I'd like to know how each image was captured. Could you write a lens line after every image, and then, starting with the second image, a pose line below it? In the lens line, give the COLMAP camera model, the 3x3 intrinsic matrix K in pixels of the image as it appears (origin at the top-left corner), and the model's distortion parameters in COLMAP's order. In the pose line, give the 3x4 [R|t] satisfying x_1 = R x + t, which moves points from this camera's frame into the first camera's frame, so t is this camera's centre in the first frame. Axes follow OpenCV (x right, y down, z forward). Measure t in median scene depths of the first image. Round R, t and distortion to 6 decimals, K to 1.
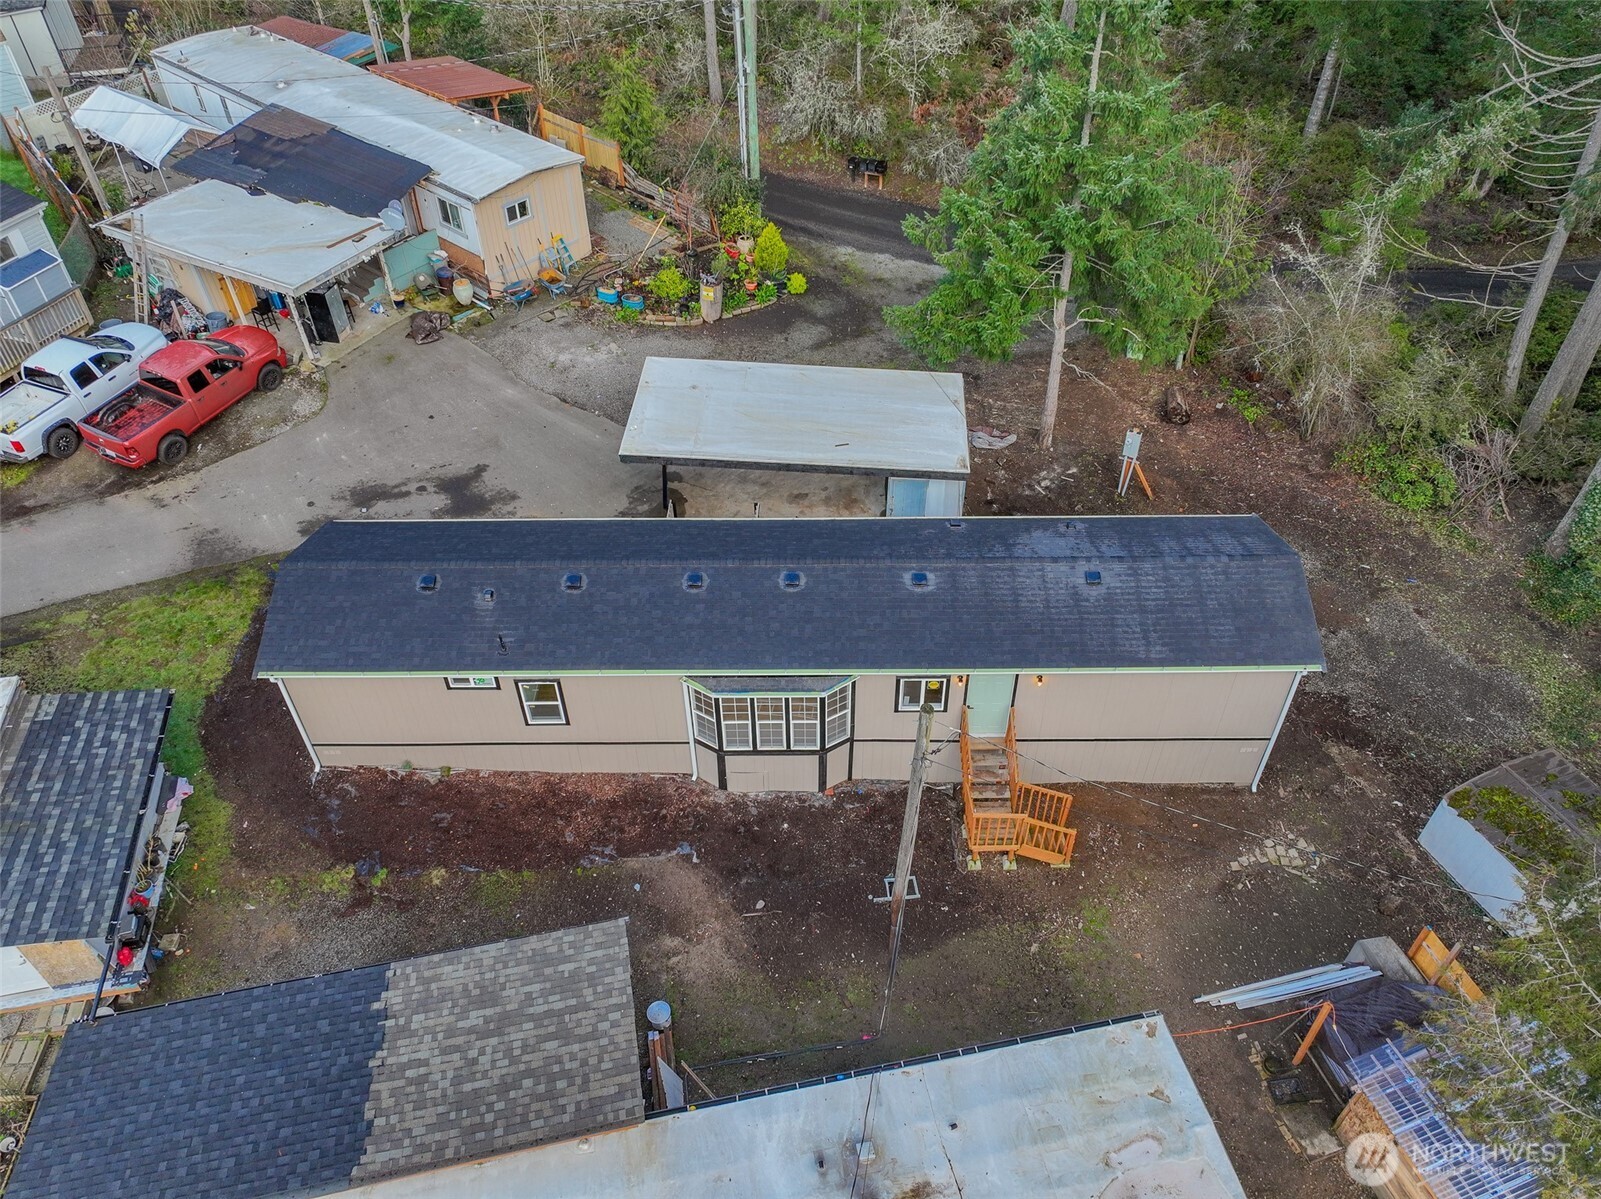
lens RADIAL K [[1126.4, 0, 803.0], [0, 1126.4, 596.4], [0, 0, 1]] dist [0.010078, 0.003271]
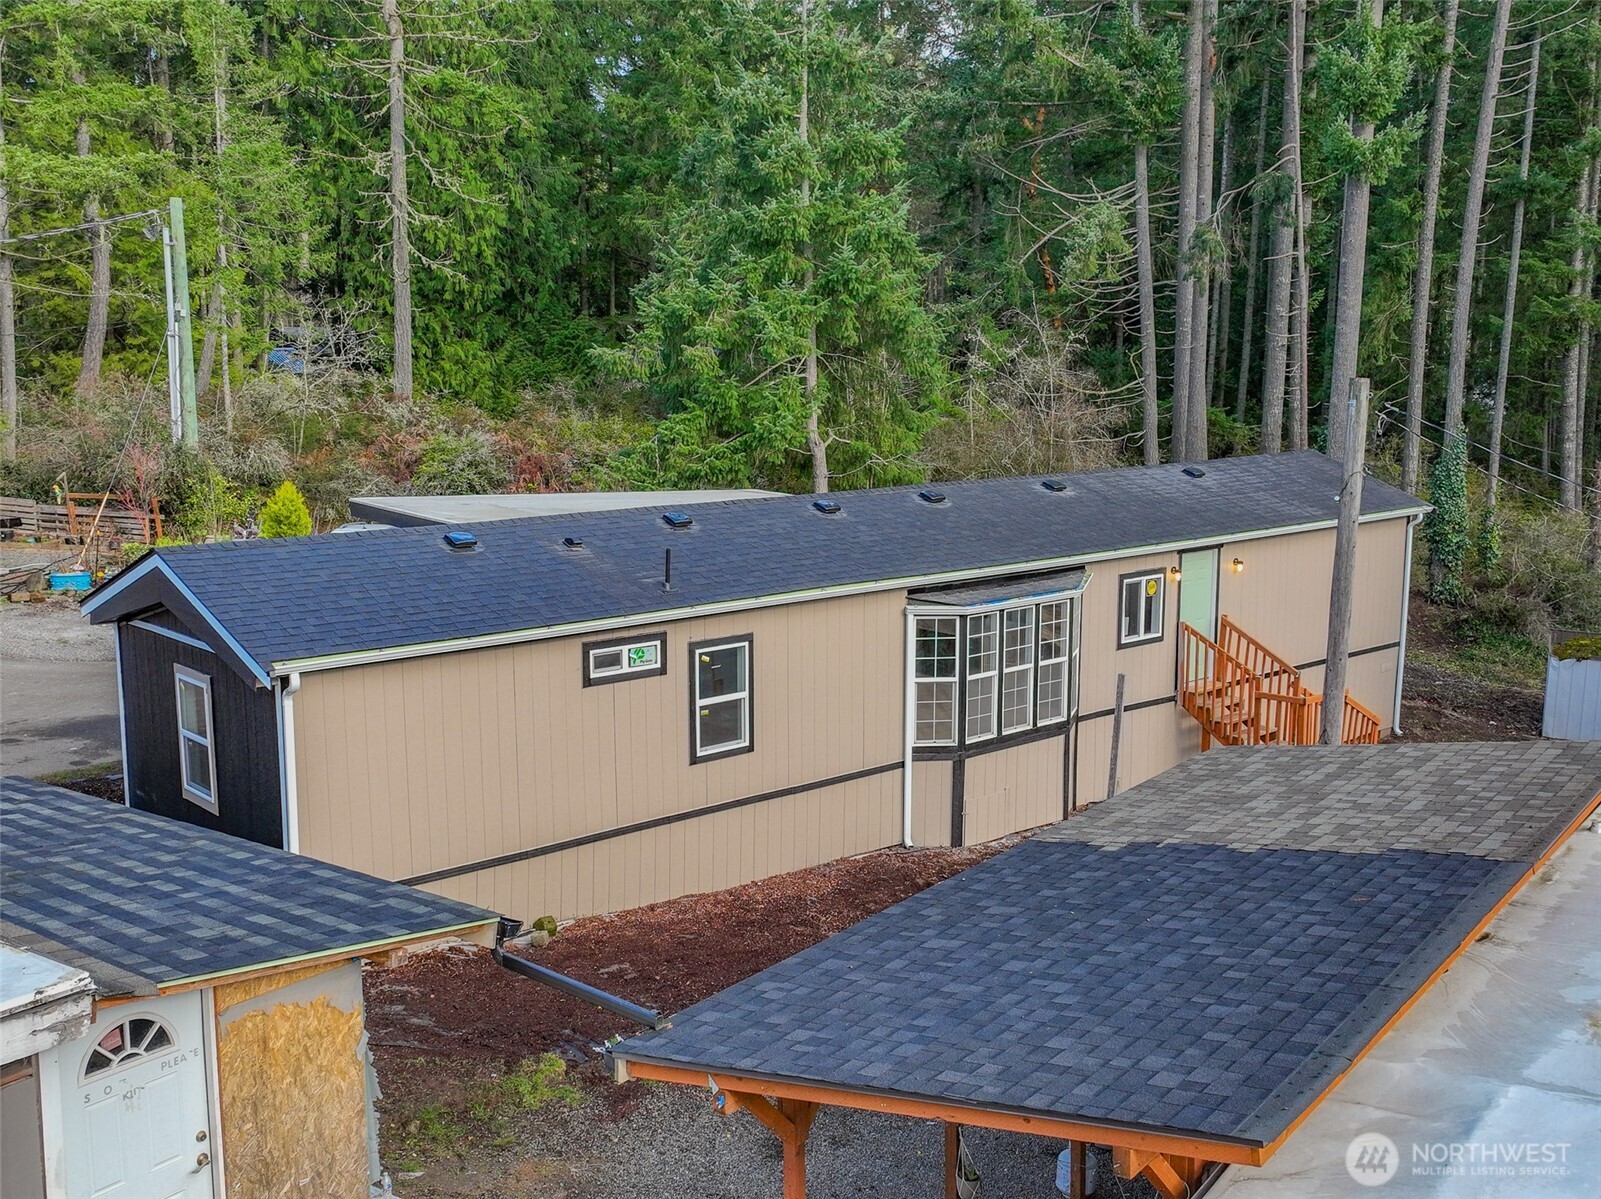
lens RADIAL K [[1606.6, 0, 801.3], [0, 1606.6, 600.5], [0, 0, 1]] dist [0.015469, 0.000000]
pose [[0.756149, -0.100535, 0.646631, -0.720879], [0.433897, 0.816716, -0.380406, 0.379440], [-0.489870, 0.568215, 0.661180, 0.436013]]
